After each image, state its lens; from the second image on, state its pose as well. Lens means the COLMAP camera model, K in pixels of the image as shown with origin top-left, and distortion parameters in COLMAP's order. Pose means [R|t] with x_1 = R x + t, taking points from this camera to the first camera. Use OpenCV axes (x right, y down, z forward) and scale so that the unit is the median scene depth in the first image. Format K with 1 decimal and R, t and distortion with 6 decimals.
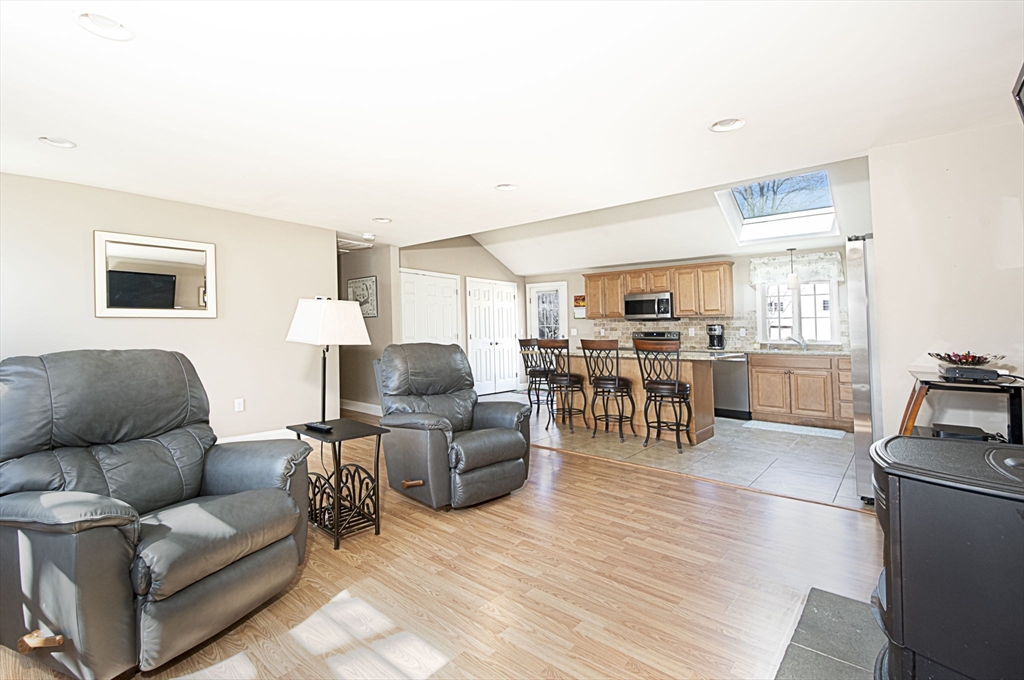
lens RADIAL K [[454.5, 0, 472.1], [0, 454.5, 316.7], [0, 0, 1]] dist [-0.002823, -0.000458]
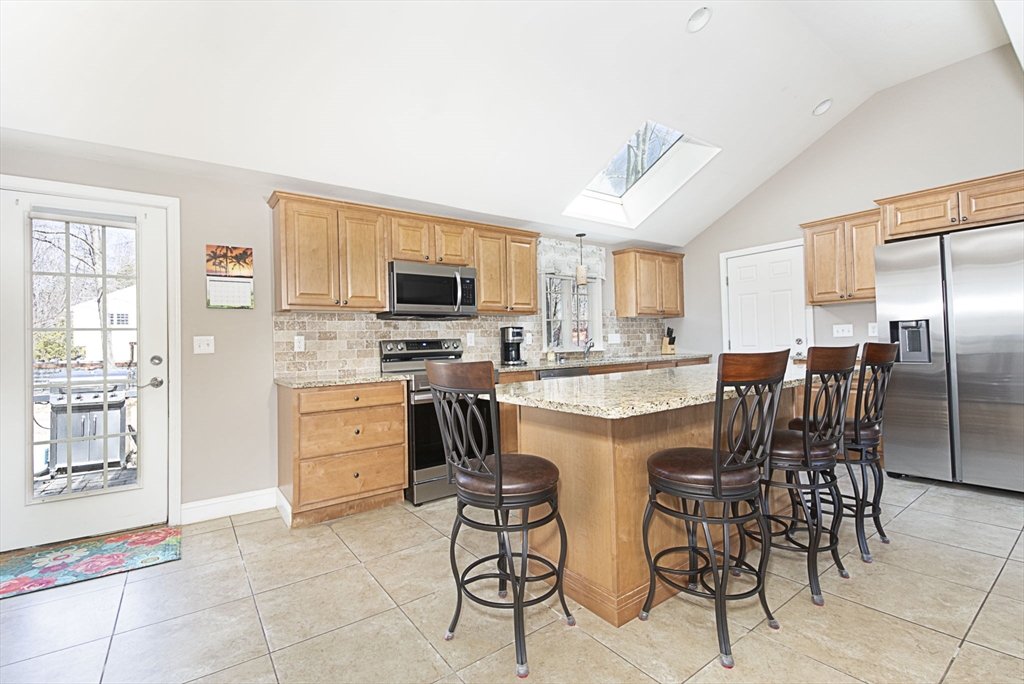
lens RADIAL K [[446.3, 0, 512.0], [0, 446.3, 342.0], [0, 0, 1]] dist [0.022937, -0.028499]
pose [[0.177341, -0.000596, 0.984149, -0.100046], [-0.002031, 0.999997, 0.000972, 0.037940], [-0.984147, -0.002171, 0.177339, 0.874692]]
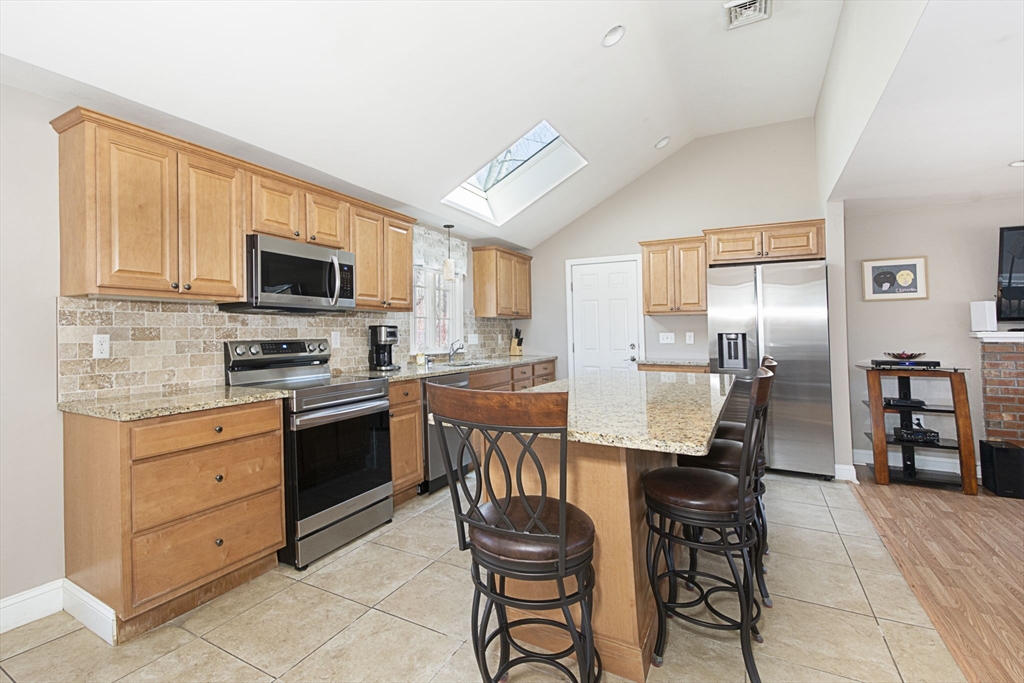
lens RADIAL K [[467.3, 0, 491.2], [0, 467.3, 323.1], [0, 0, 1]] dist [0.001787, -0.011591]
pose [[-0.258545, 0.017289, 0.965844, -0.048845], [-0.031054, 0.999174, -0.026199, 0.024771], [-0.965500, -0.036767, -0.257795, 1.008917]]
